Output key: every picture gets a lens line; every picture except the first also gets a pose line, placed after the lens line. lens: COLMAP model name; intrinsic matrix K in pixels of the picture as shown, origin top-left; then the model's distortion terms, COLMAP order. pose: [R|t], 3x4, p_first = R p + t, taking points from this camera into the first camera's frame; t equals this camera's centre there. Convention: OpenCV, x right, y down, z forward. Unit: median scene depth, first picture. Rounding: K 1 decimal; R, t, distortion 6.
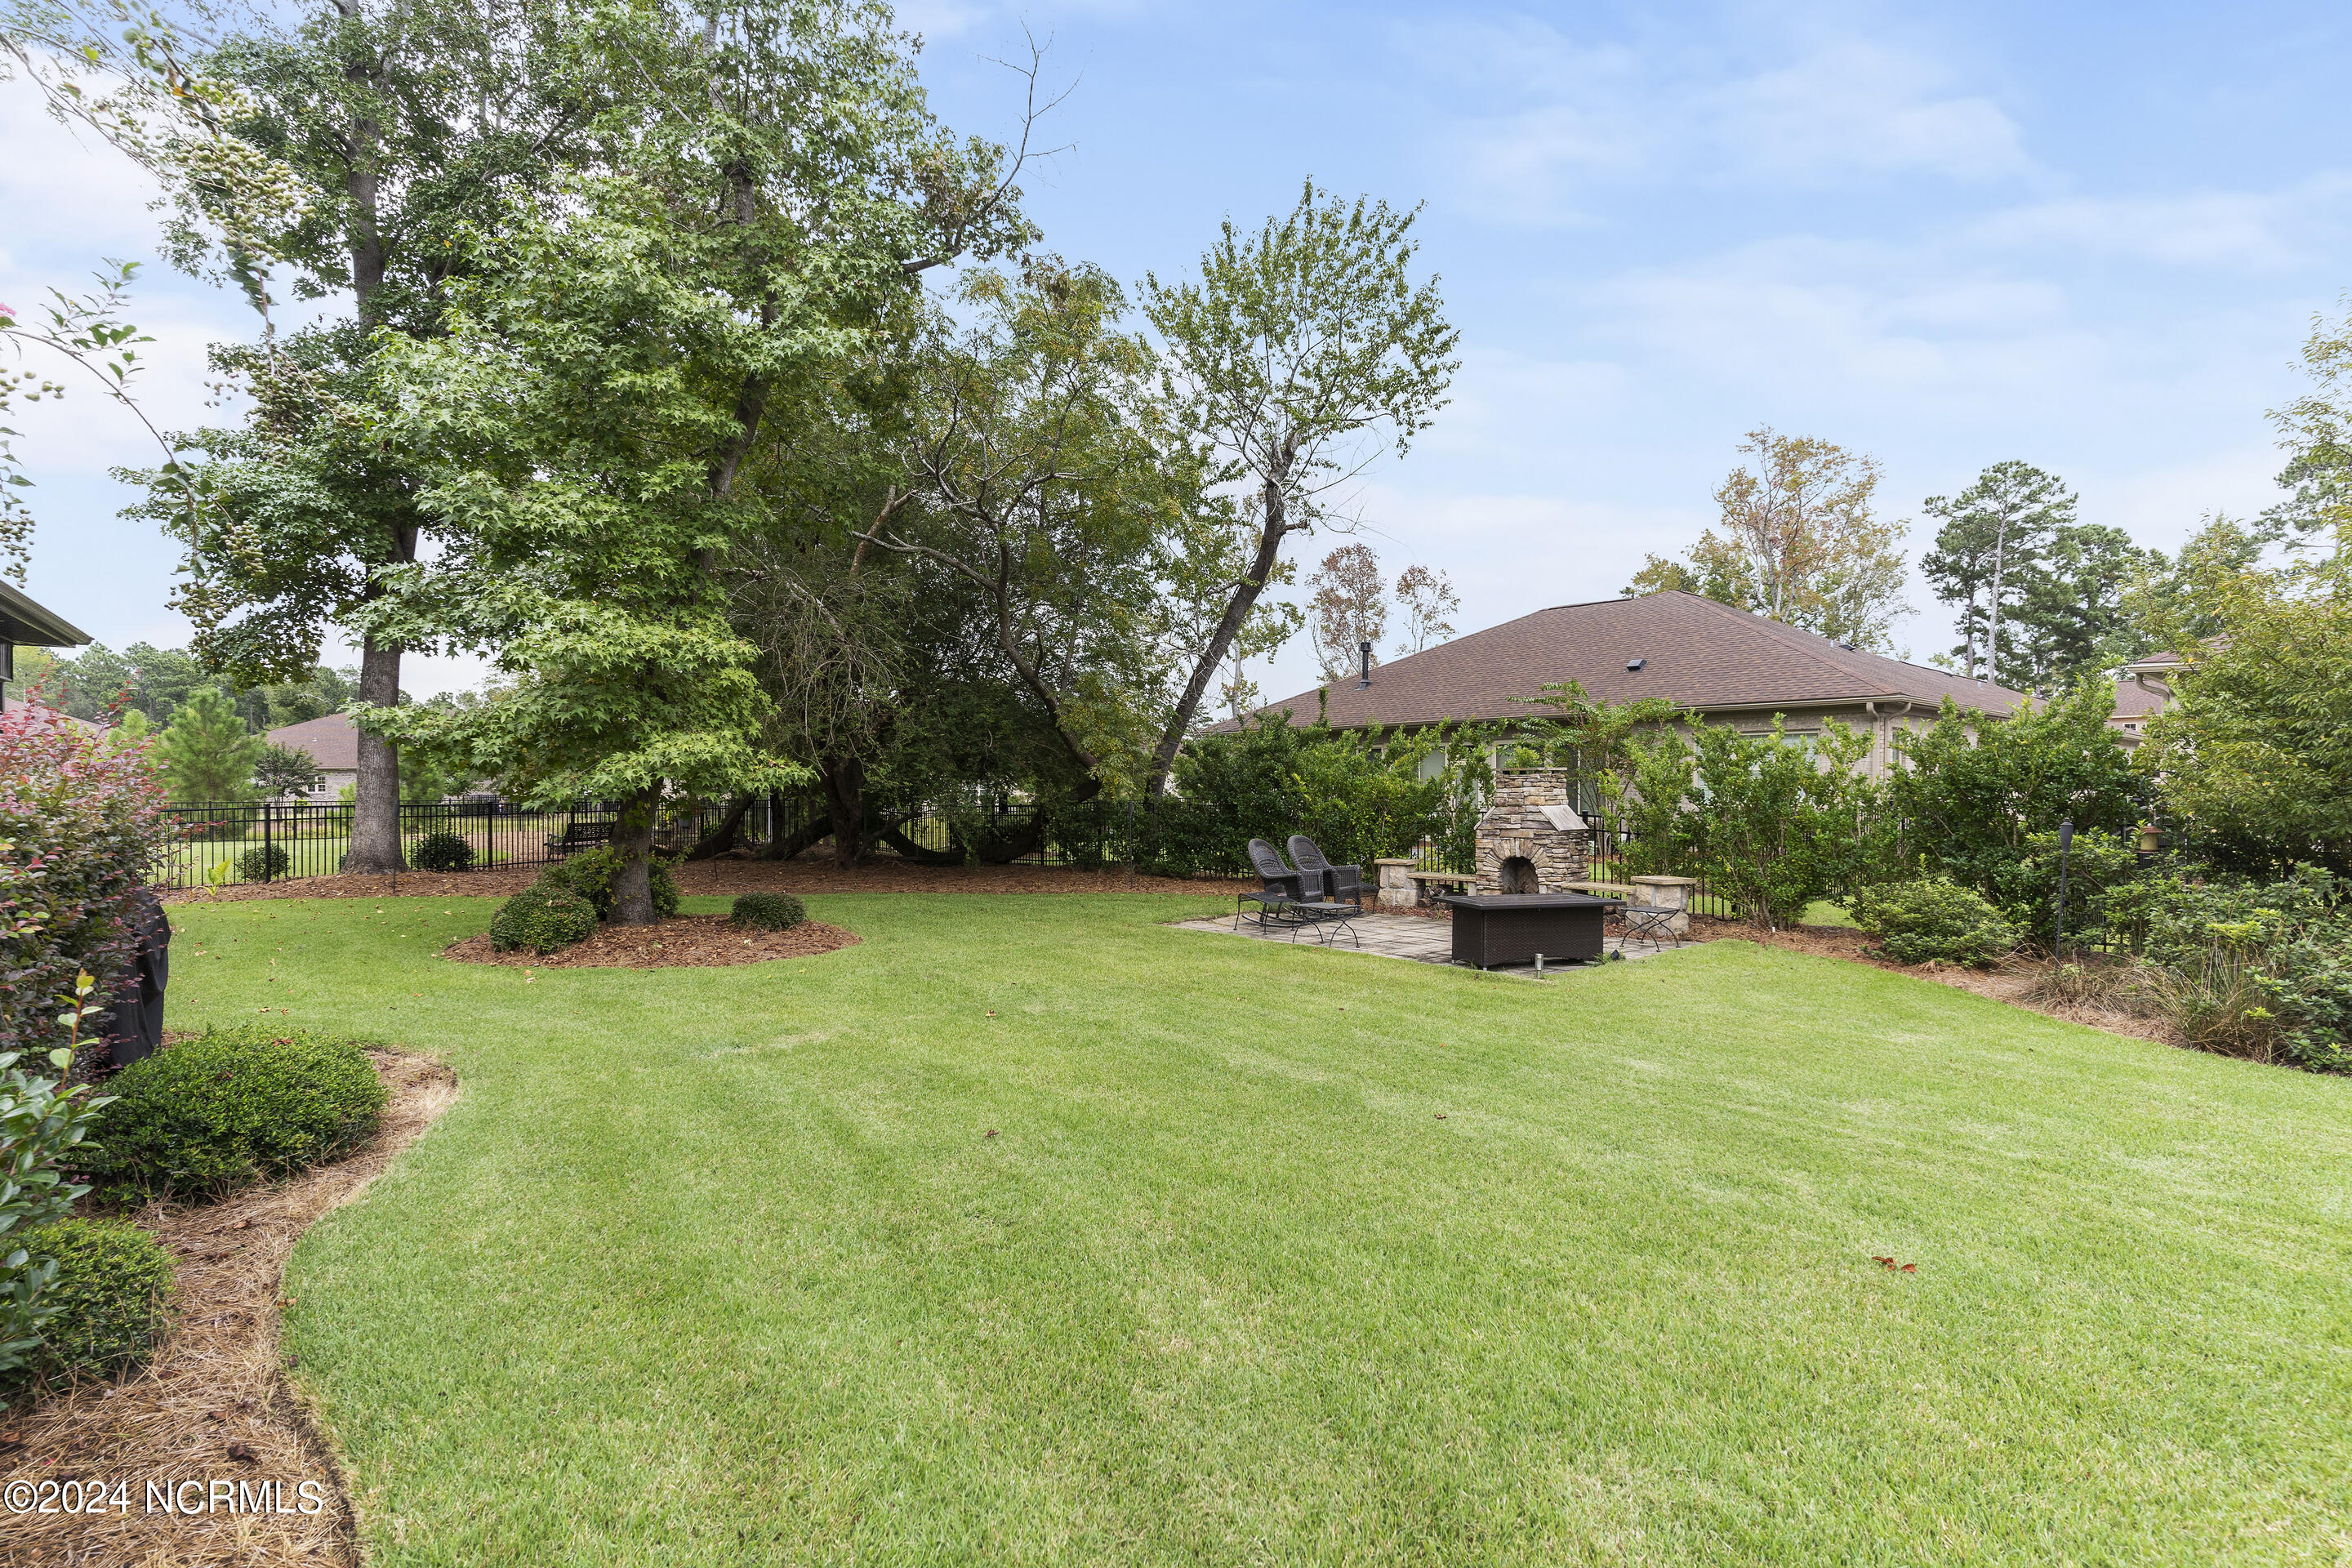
lens RADIAL K [[1145.6, 0, 1177.6], [0, 1145.6, 785.7], [0, 0, 1]] dist [0.001490, -0.000550]
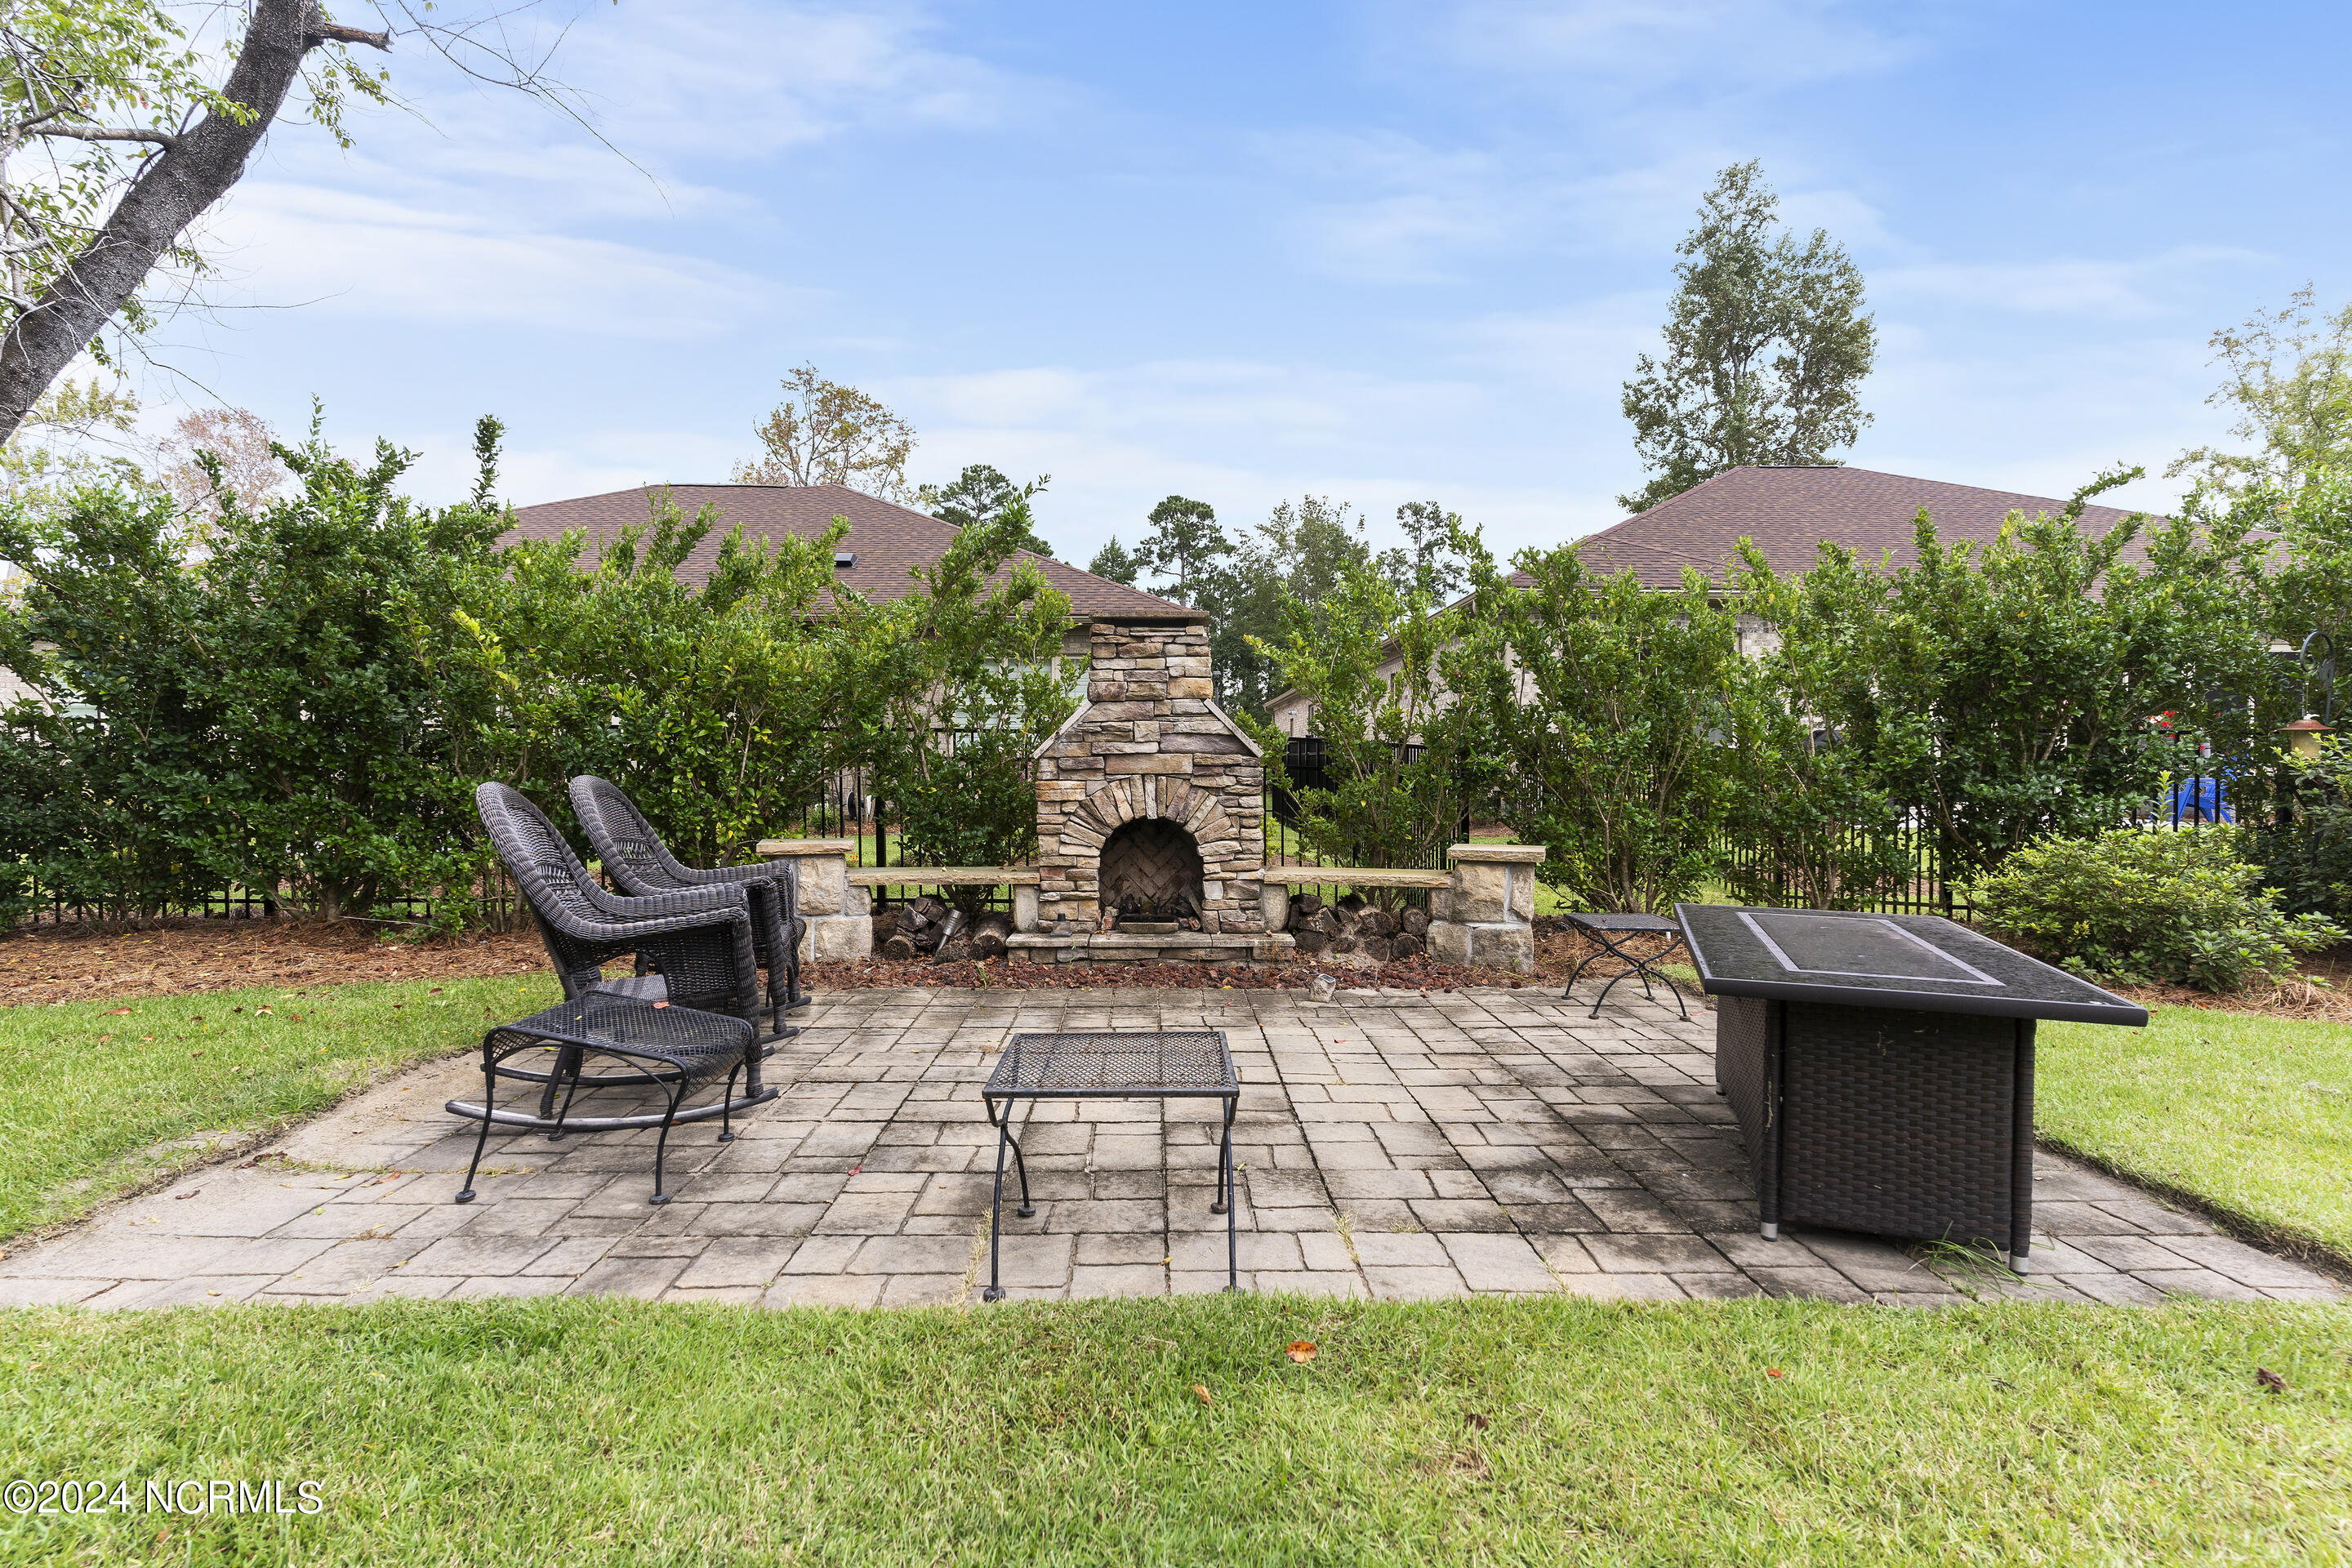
lens RADIAL K [[1145.6, 0, 1177.6], [0, 1145.6, 785.7], [0, 0, 1]] dist [0.001490, -0.000550]
pose [[0.655514, -0.015181, 0.755030, -0.012278], [-0.002488, 0.999749, 0.022262, 0.023417], [-0.755179, -0.016471, 0.655312, 0.416553]]
